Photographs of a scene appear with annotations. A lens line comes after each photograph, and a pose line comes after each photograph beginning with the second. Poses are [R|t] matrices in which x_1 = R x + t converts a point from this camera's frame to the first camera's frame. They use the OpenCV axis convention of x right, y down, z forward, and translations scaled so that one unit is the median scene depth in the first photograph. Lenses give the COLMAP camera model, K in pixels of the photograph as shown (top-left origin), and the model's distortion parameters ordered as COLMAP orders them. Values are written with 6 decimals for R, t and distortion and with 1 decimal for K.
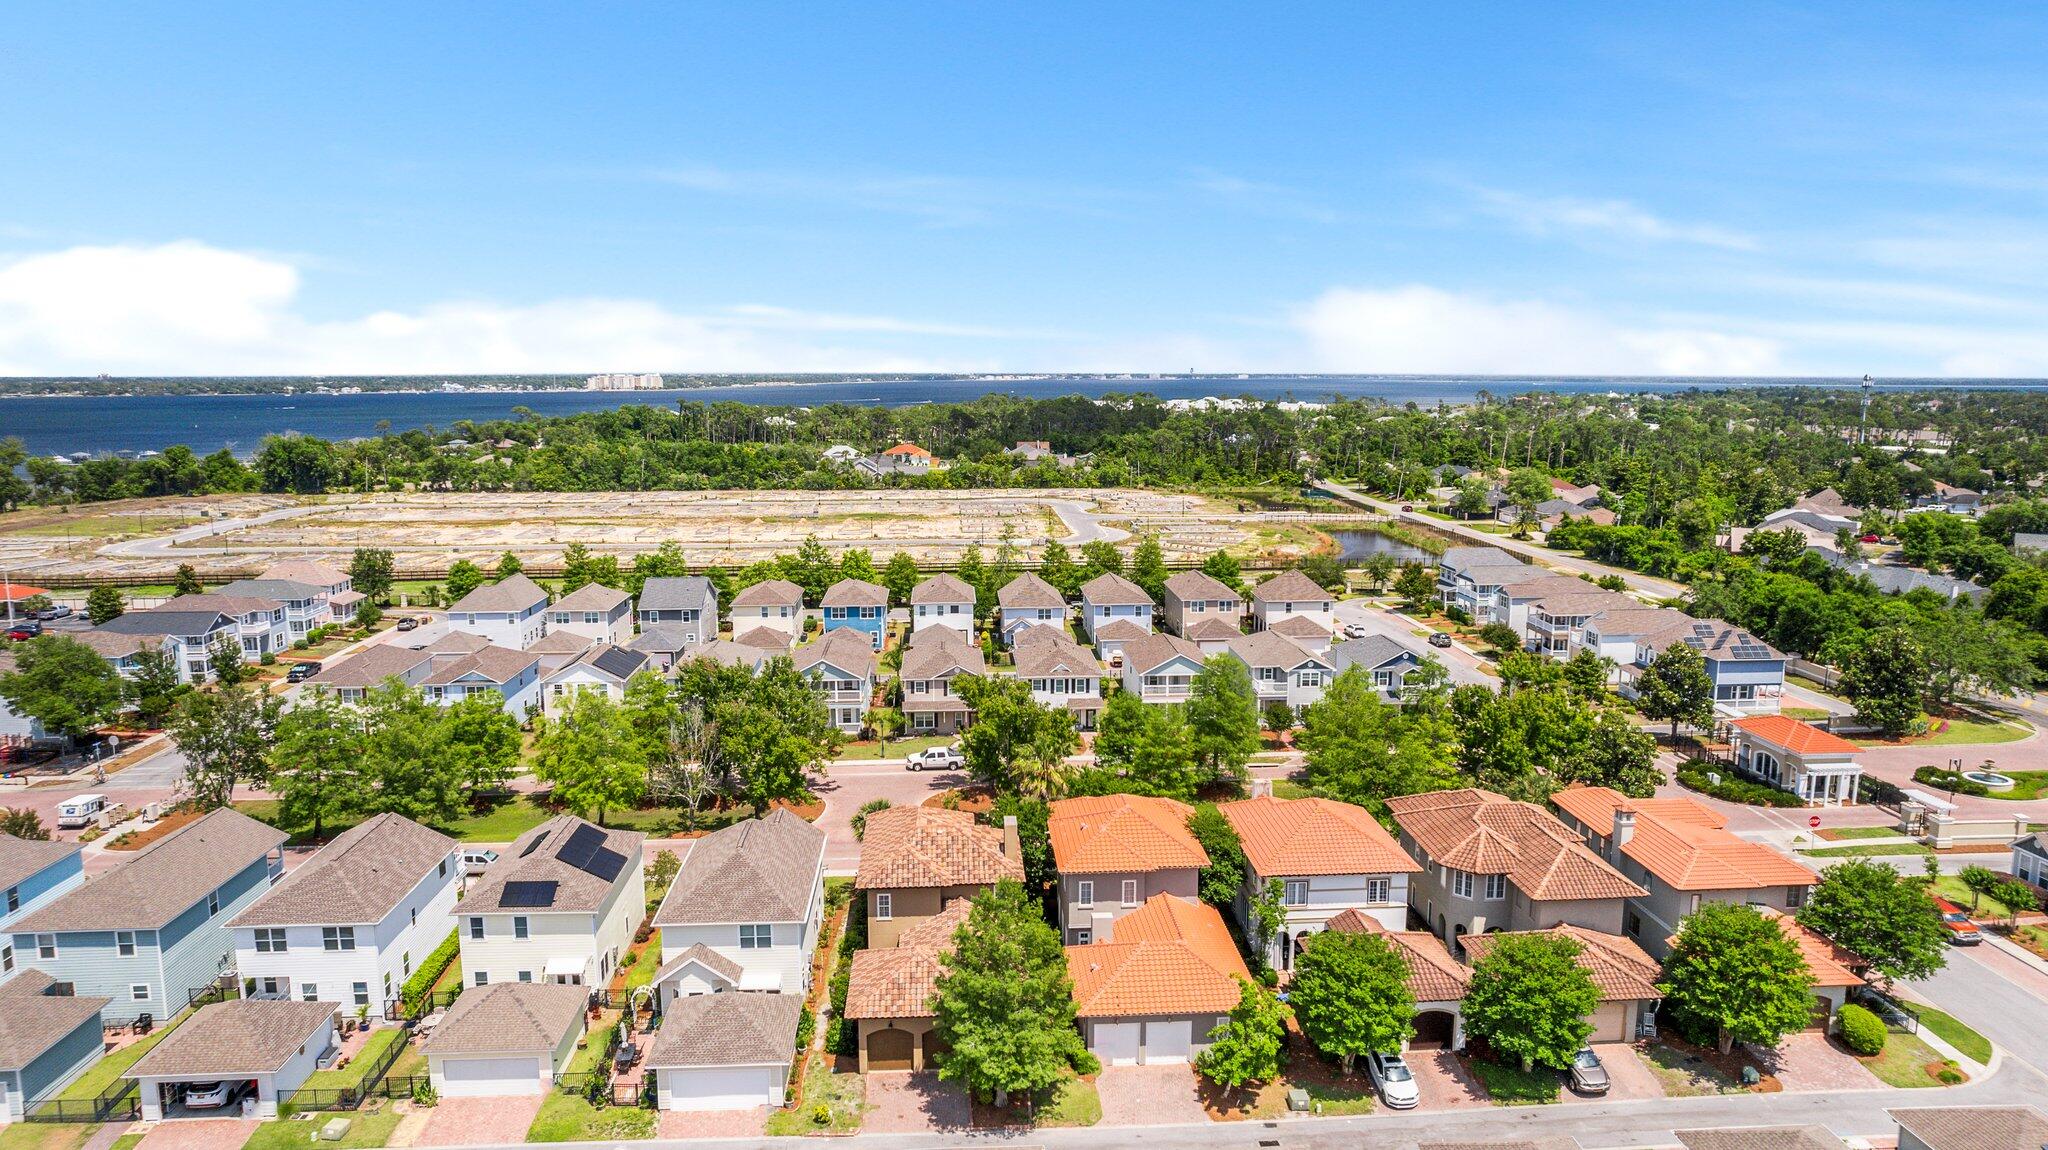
lens RADIAL K [[1325.5, 0, 1047.9], [0, 1325.5, 581.5], [0, 0, 1]] dist [-0.079774, 0.079650]
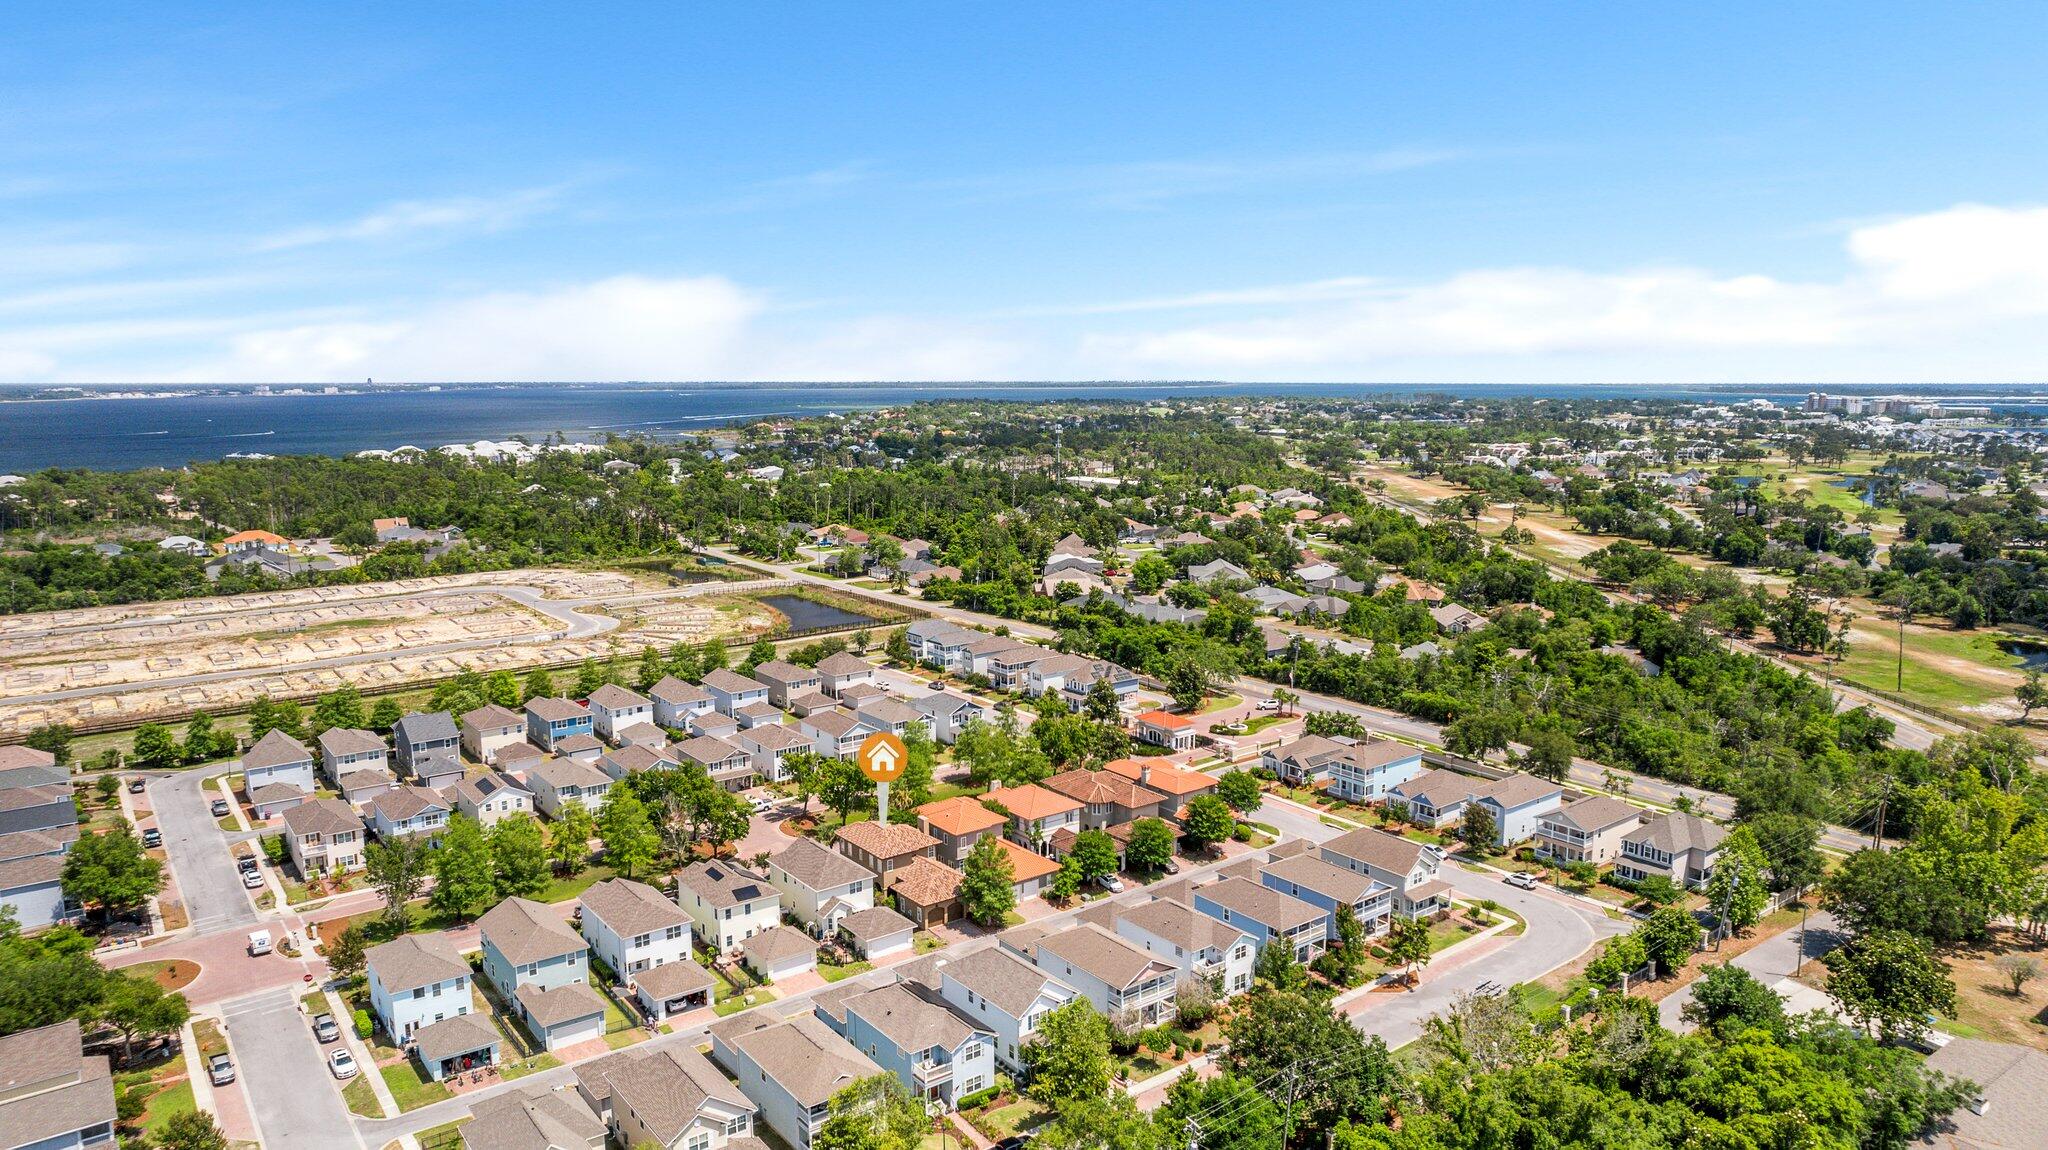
lens RADIAL K [[1329.9, 0, 1024.0], [0, 1329.9, 575.0], [0, 0, 1]] dist [-0.022289, 0.000308]
pose [[0.840647, -0.088306, 0.534336, -0.611045], [0.092073, 0.995558, 0.019675, -0.146285], [-0.533700, 0.032658, 0.845043, -0.569977]]
